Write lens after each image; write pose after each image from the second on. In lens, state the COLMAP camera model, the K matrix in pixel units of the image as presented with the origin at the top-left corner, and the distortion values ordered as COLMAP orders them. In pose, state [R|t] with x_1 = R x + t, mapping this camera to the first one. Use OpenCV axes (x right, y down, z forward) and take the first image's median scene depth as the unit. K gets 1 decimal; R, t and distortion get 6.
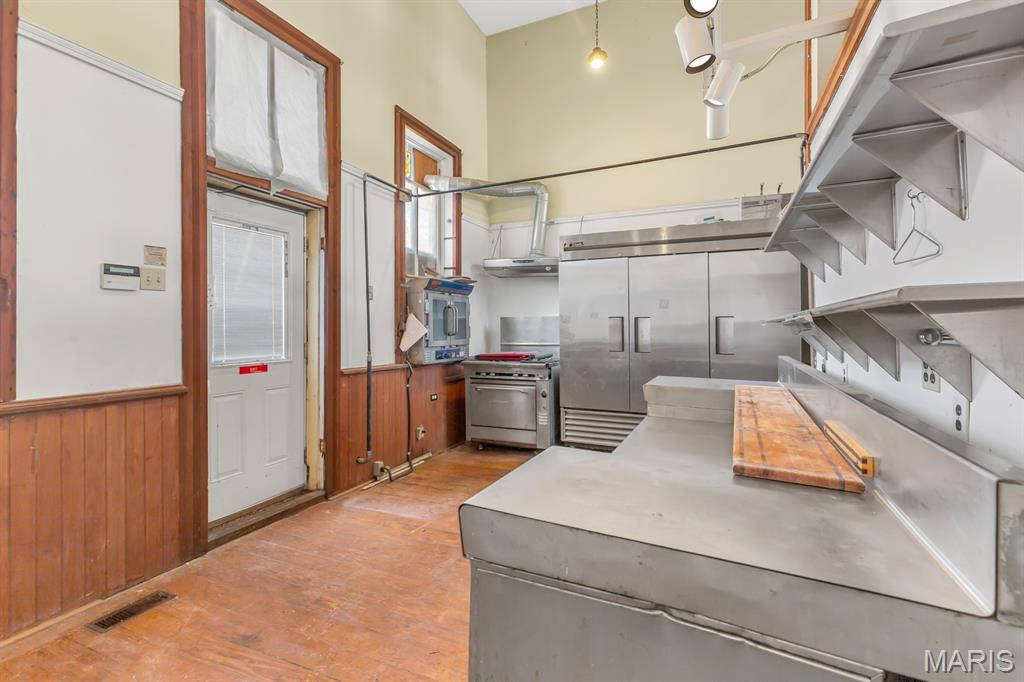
lens RADIAL K [[450.3, 0, 514.5], [0, 450.3, 330.0], [0, 0, 1]] dist [0.003222, 0.000115]
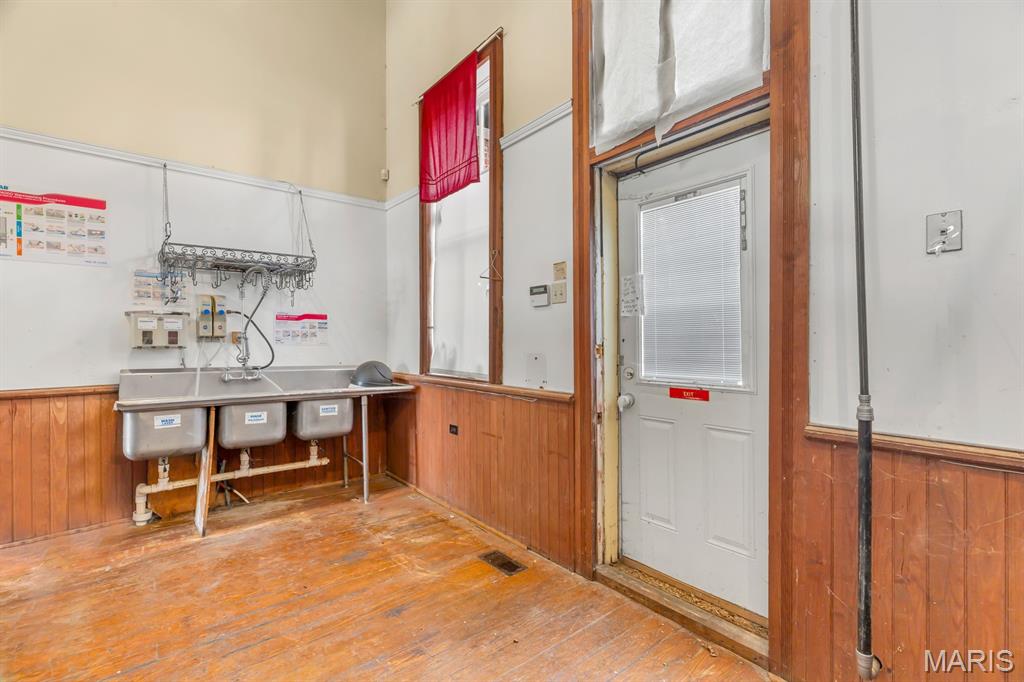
lens RADIAL K [[450.3, 0, 514.5], [0, 450.3, 343.1], [0, 0, 1]] dist [0.003222, 0.000115]
pose [[-0.433643, 0.006630, -0.901060, 0.174528], [0.002100, 0.999978, 0.006347, 0.001747], [0.901082, 0.000860, -0.433647, 1.029952]]
